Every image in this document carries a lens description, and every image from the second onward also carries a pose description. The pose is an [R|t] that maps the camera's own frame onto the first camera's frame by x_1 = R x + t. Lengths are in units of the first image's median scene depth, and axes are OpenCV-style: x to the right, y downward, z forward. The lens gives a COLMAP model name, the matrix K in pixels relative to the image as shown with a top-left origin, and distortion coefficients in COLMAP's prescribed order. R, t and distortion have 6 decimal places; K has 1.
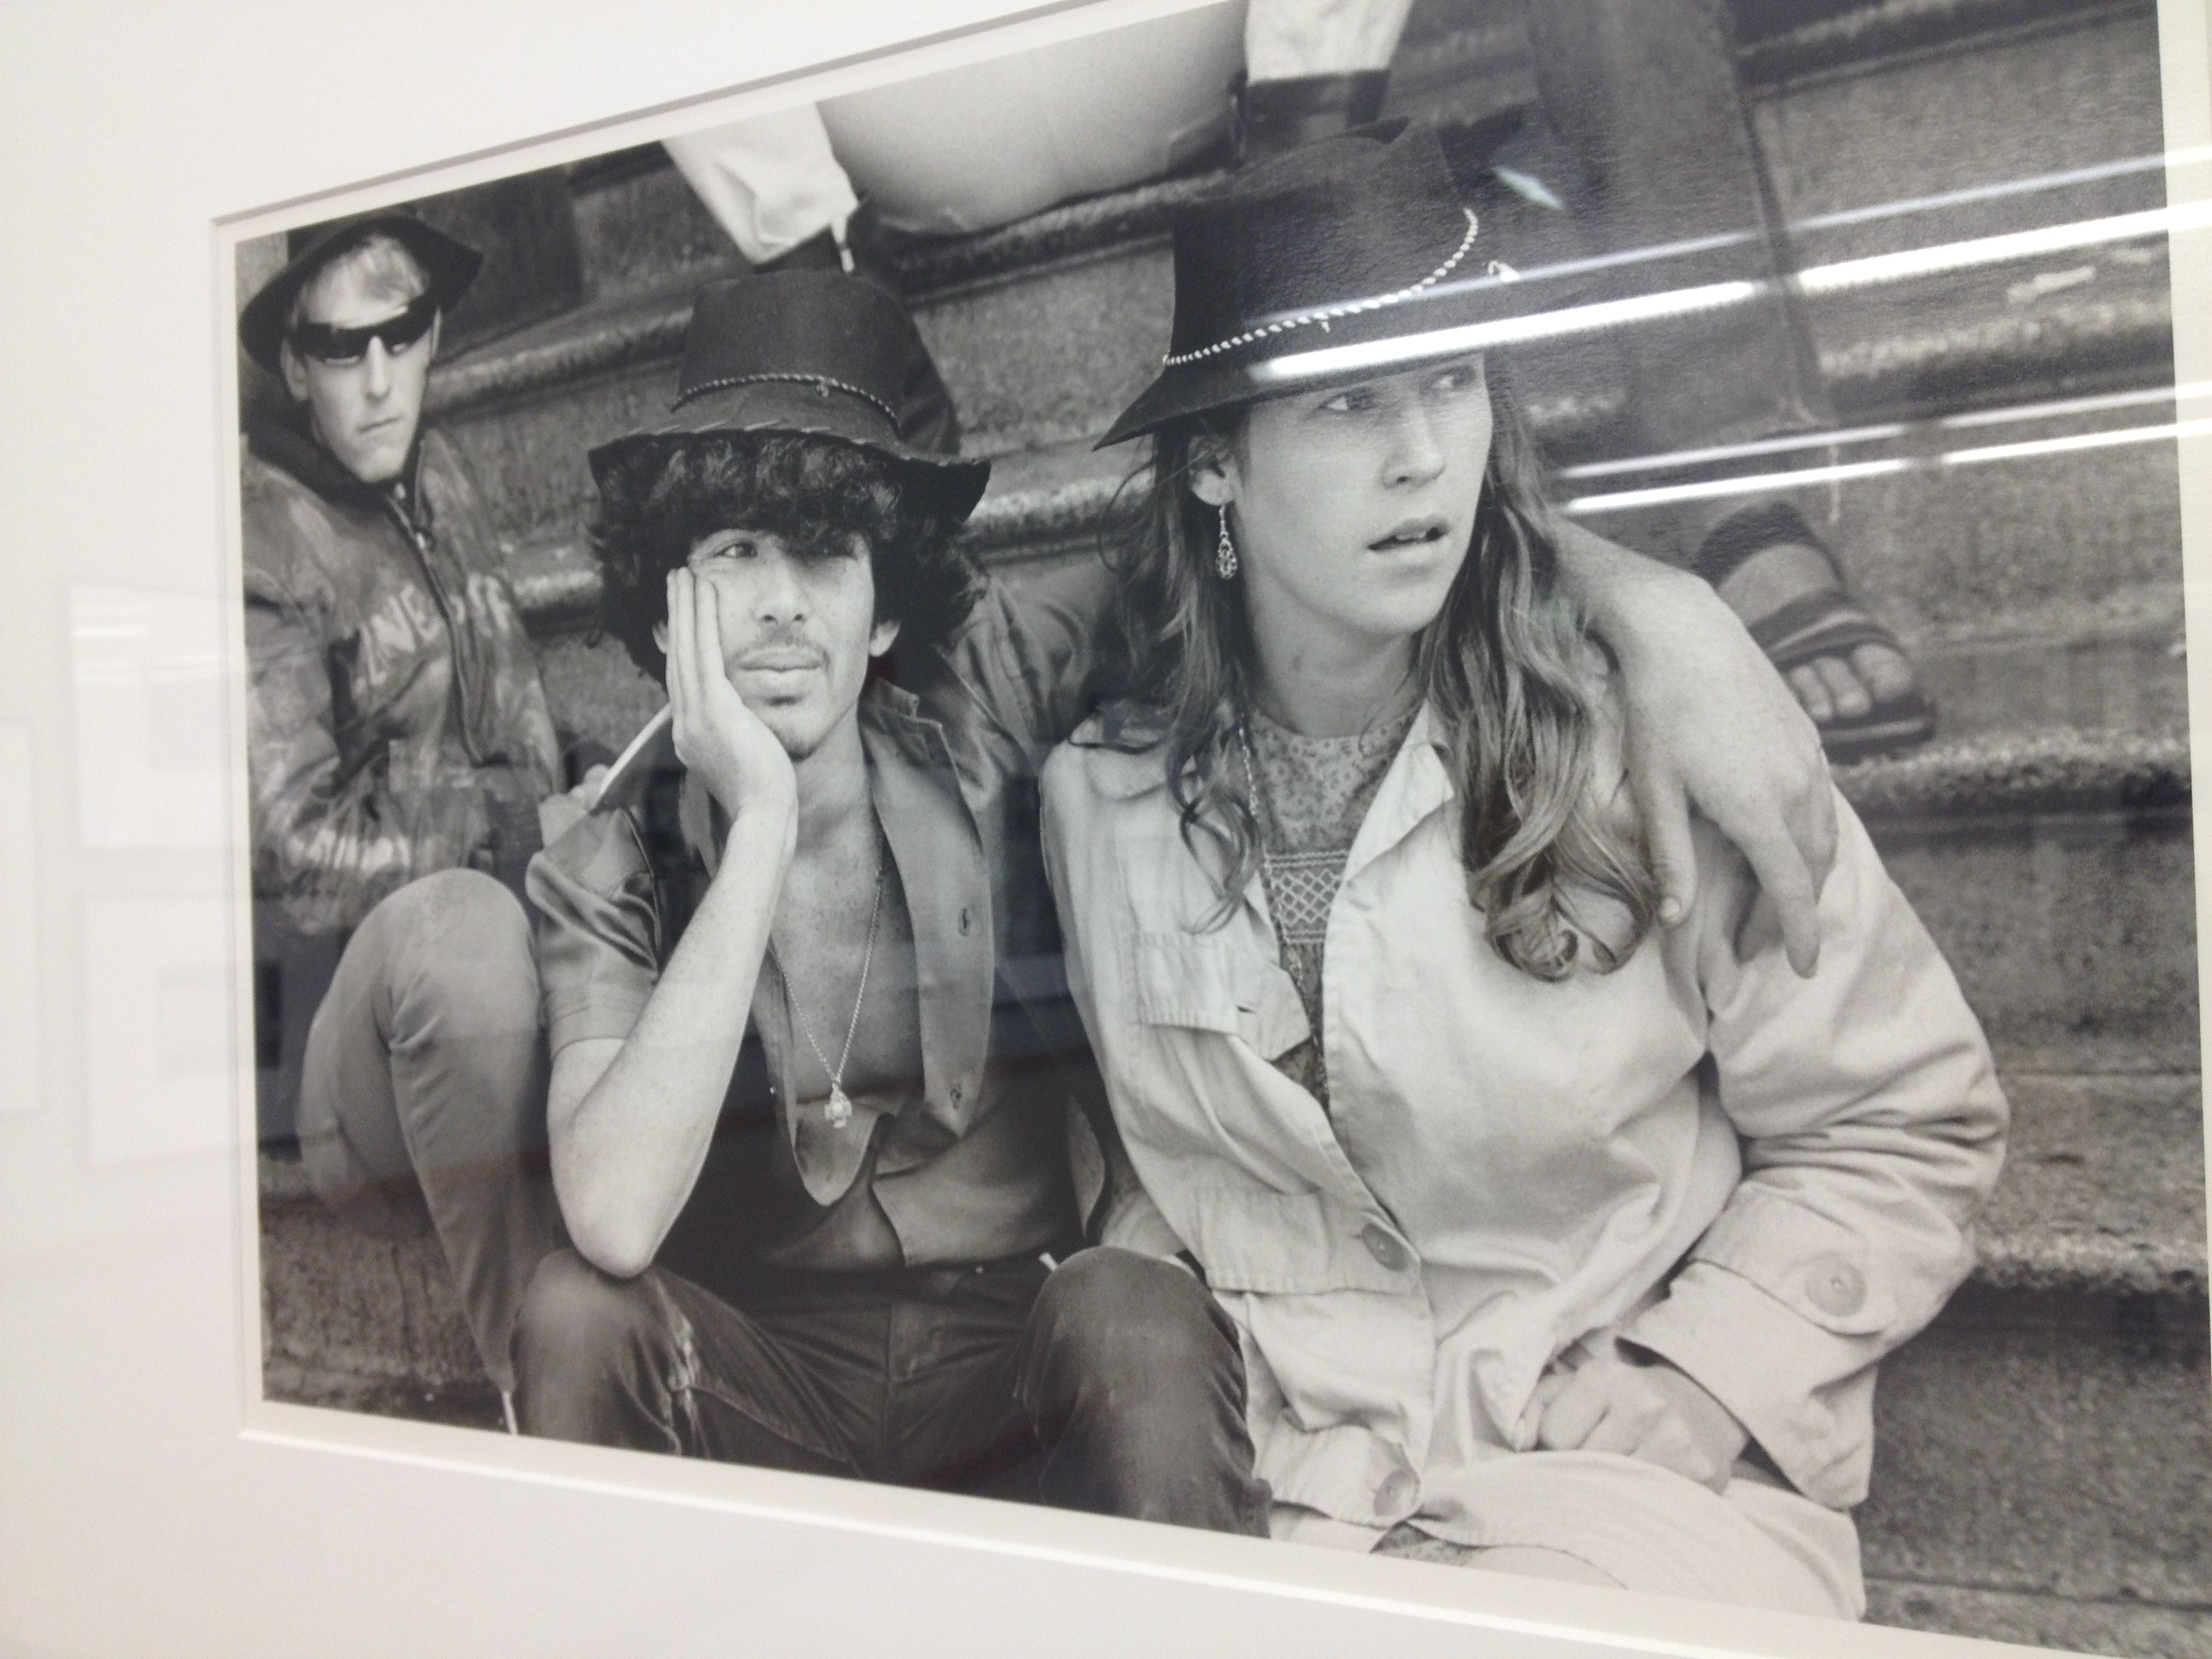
lens RADIAL K [[2246.9, 0, 1106.0], [0, 2246.9, 829.5], [0, 0, 1]] dist [0.094069, -0.278563]
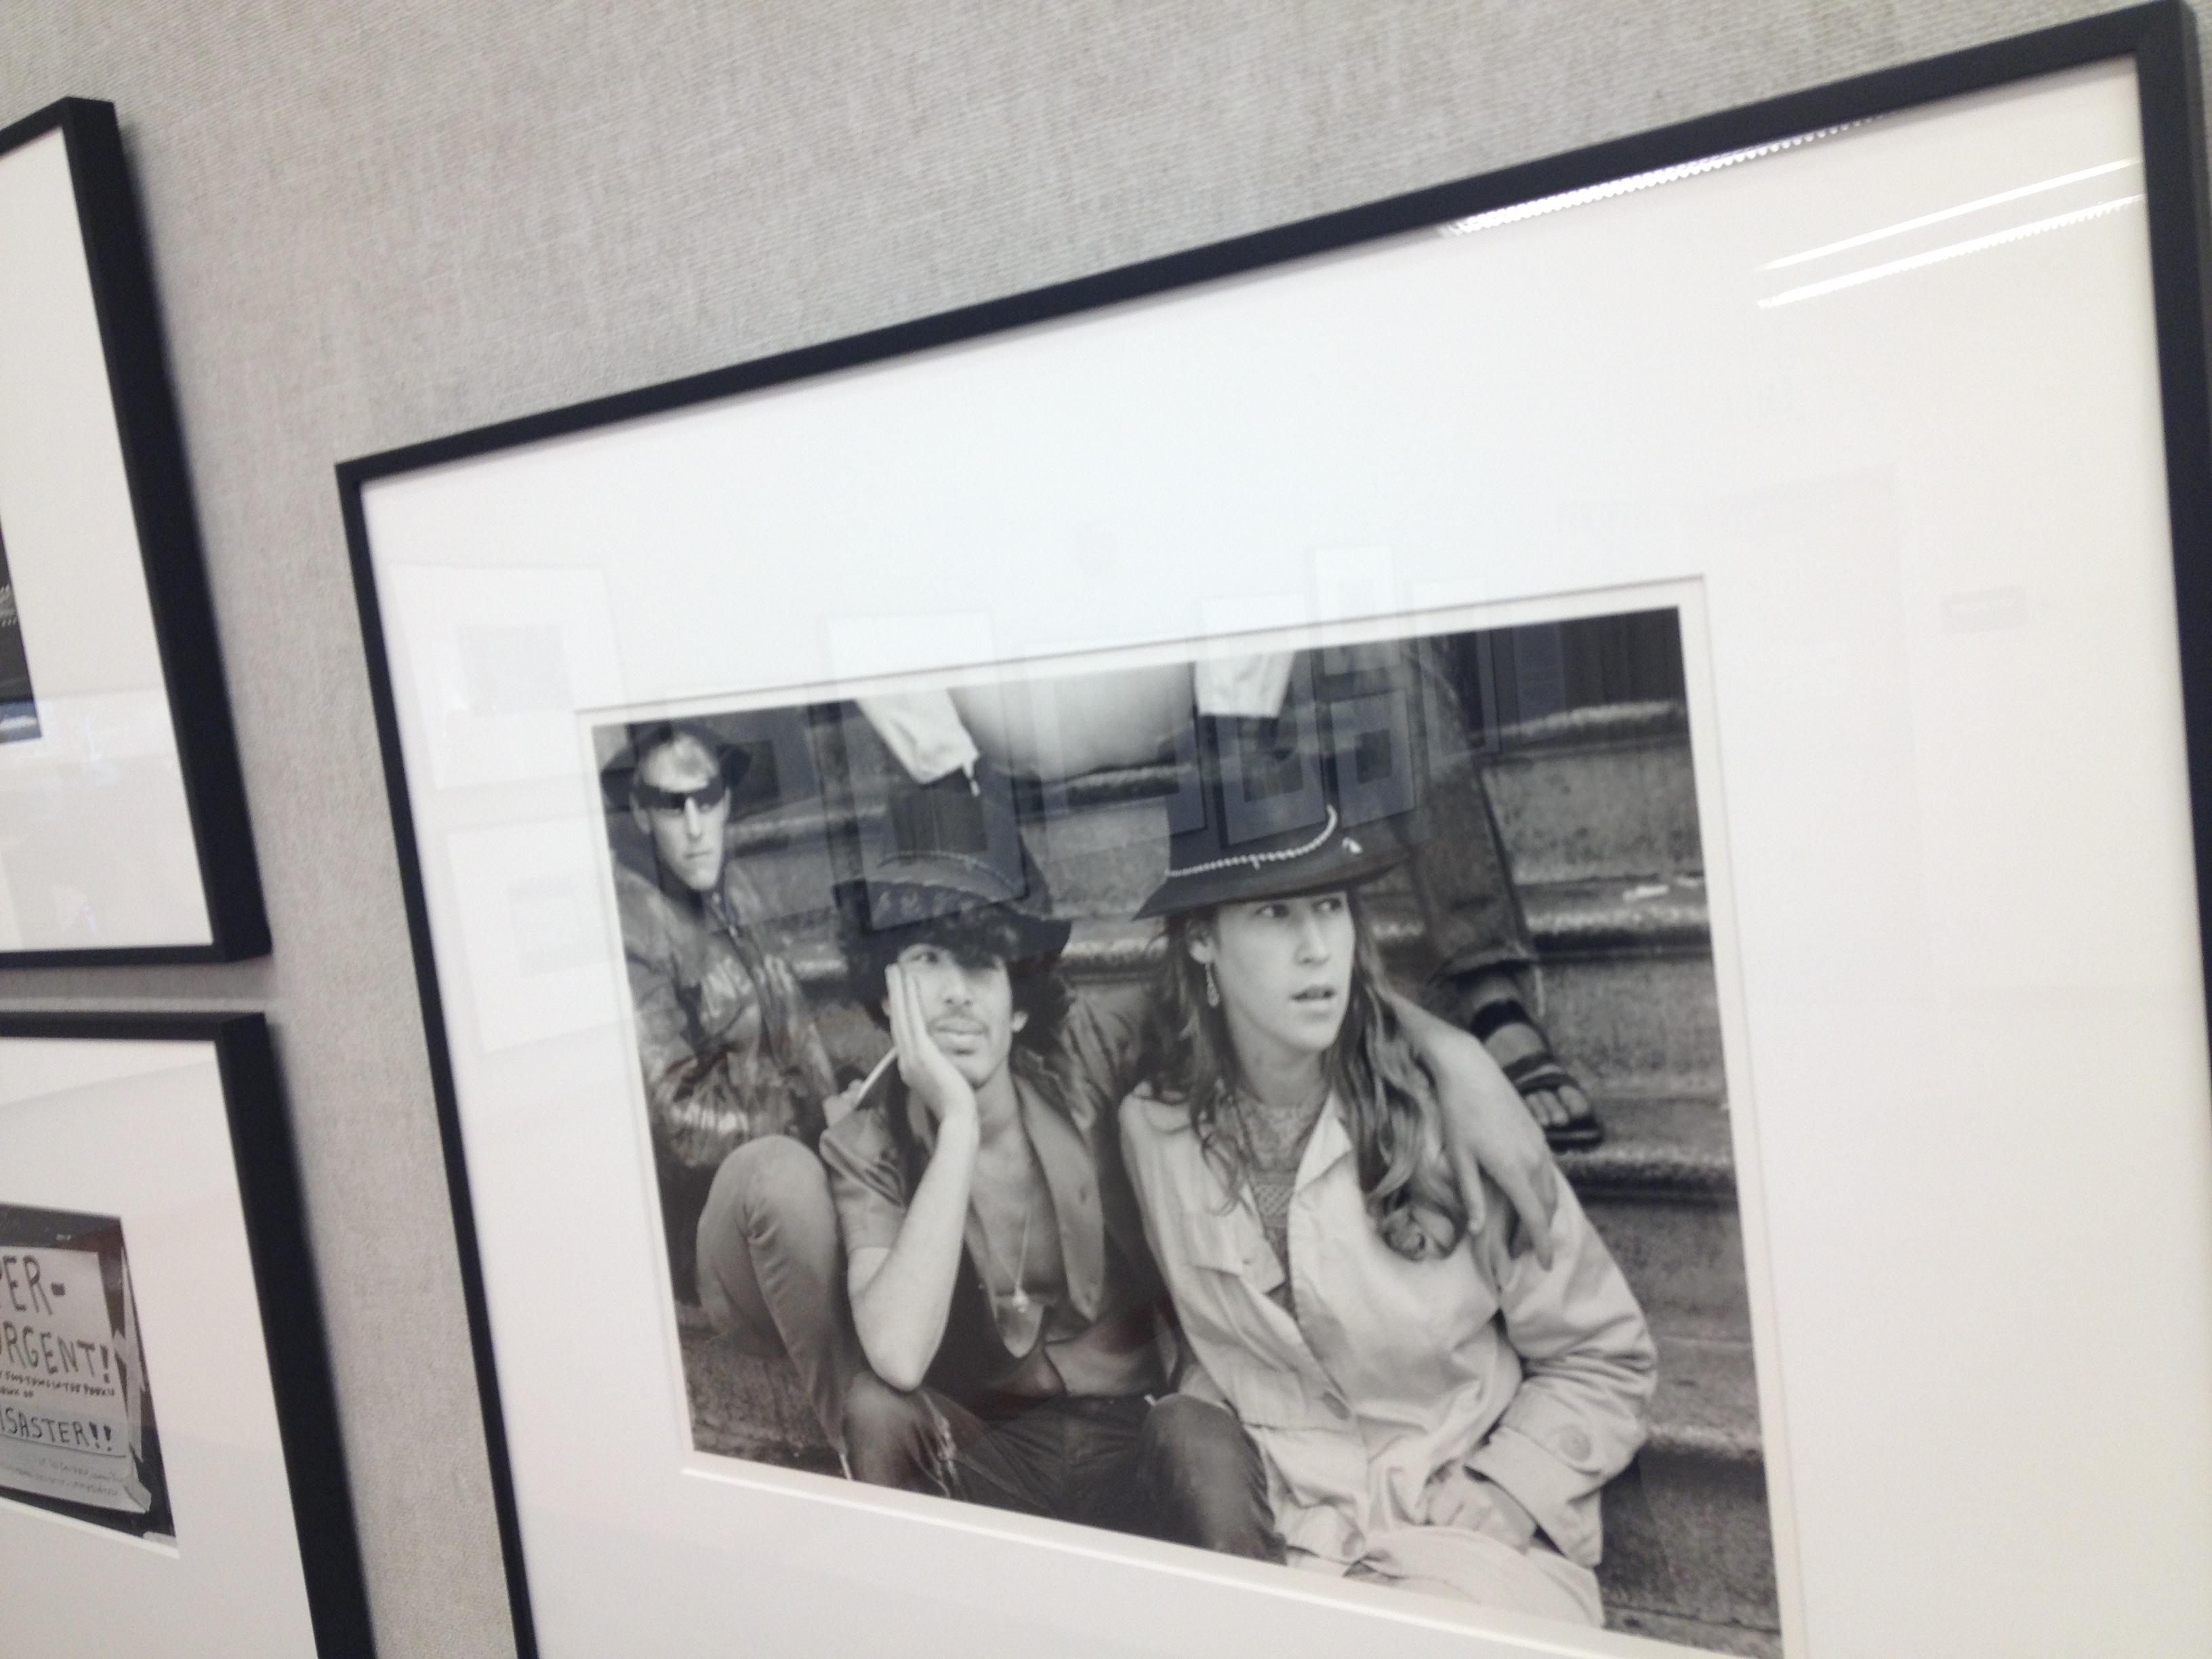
lens RADIAL K [[2246.9, 0, 1106.0], [0, 2246.9, 829.5], [0, 0, 1]] dist [0.094069, -0.278563]
pose [[0.987894, -0.075565, -0.135482, 0.202069], [0.091708, 0.988869, 0.117165, -0.426629], [0.125120, -0.128172, 0.983828, -0.589542]]
